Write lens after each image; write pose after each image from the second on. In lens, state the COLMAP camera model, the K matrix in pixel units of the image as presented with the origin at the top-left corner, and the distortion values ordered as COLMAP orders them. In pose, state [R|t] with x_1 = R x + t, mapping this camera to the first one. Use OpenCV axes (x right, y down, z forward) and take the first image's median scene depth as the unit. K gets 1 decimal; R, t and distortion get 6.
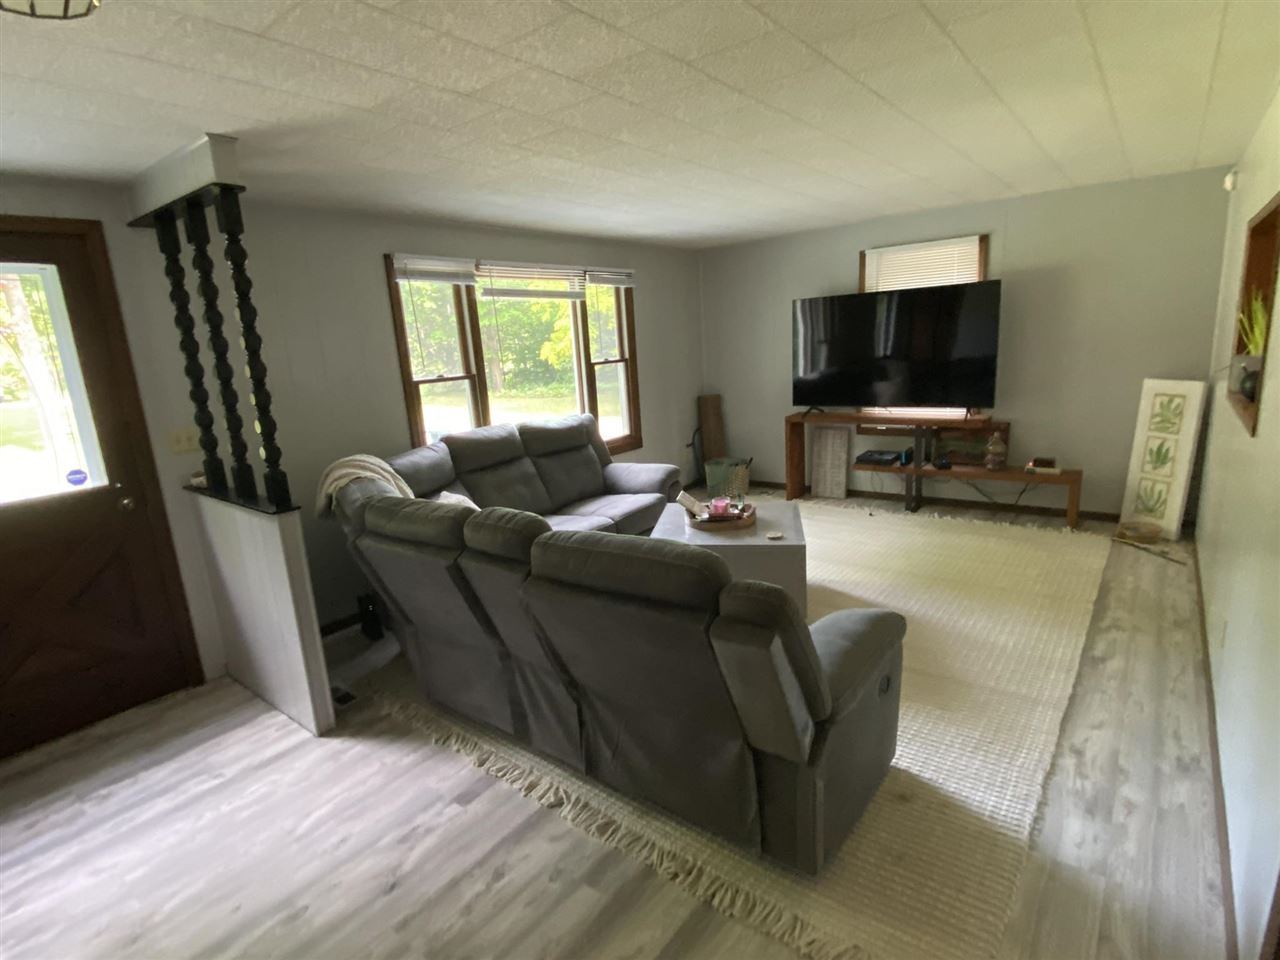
lens RADIAL K [[663.7, 0, 637.0], [0, 663.7, 480.2], [0, 0, 1]] dist [0.000072, -0.002490]
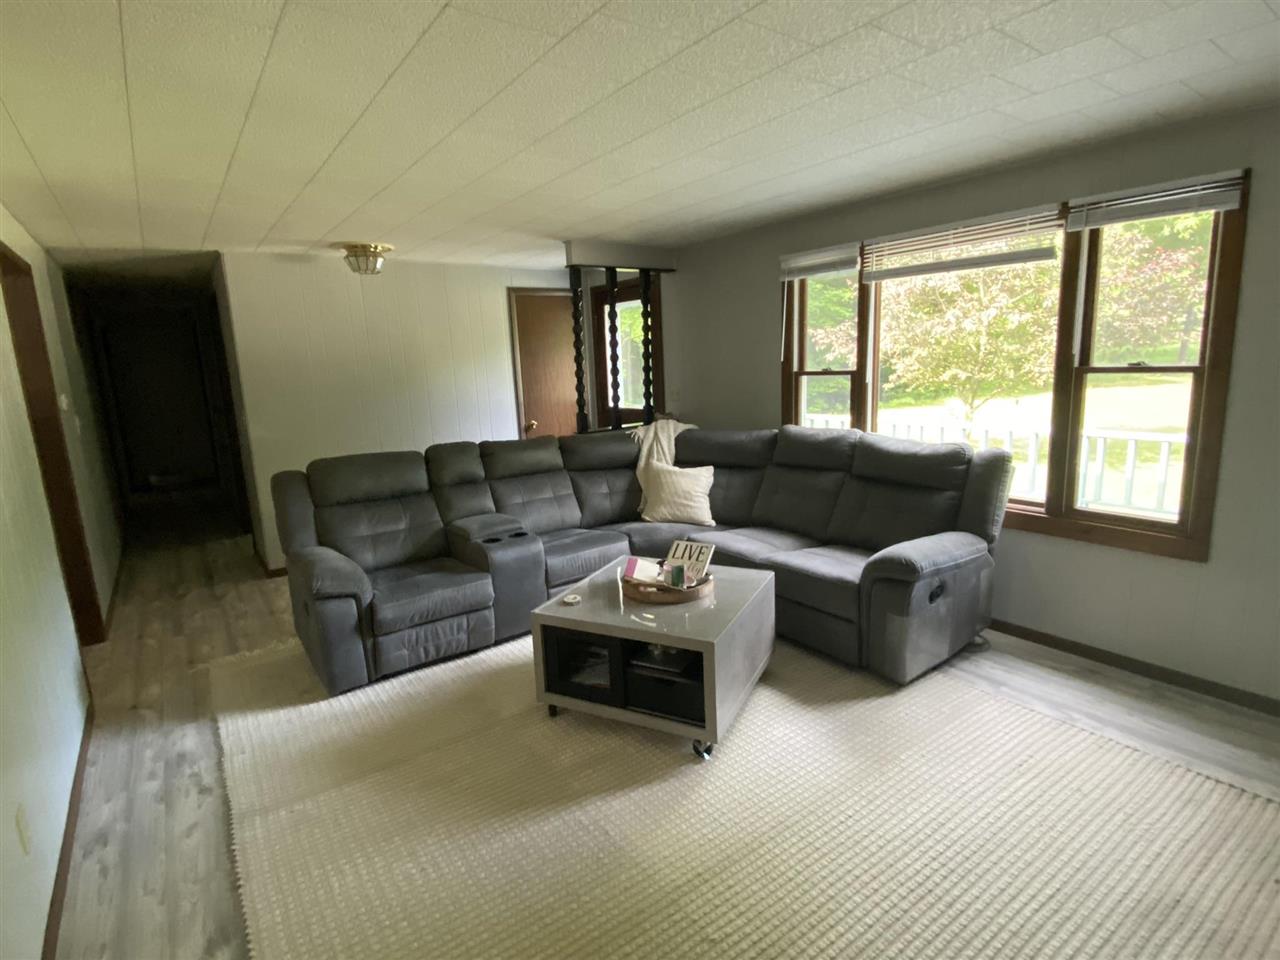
lens RADIAL K [[663.7, 0, 635.3], [0, 663.7, 482.6], [0, 0, 1]] dist [0.000072, -0.002490]
pose [[-0.284052, 0.255643, -0.924100, 1.275814], [-0.147012, 0.940791, 0.305449, -0.443364], [0.947471, 0.222617, -0.229651, 1.726911]]
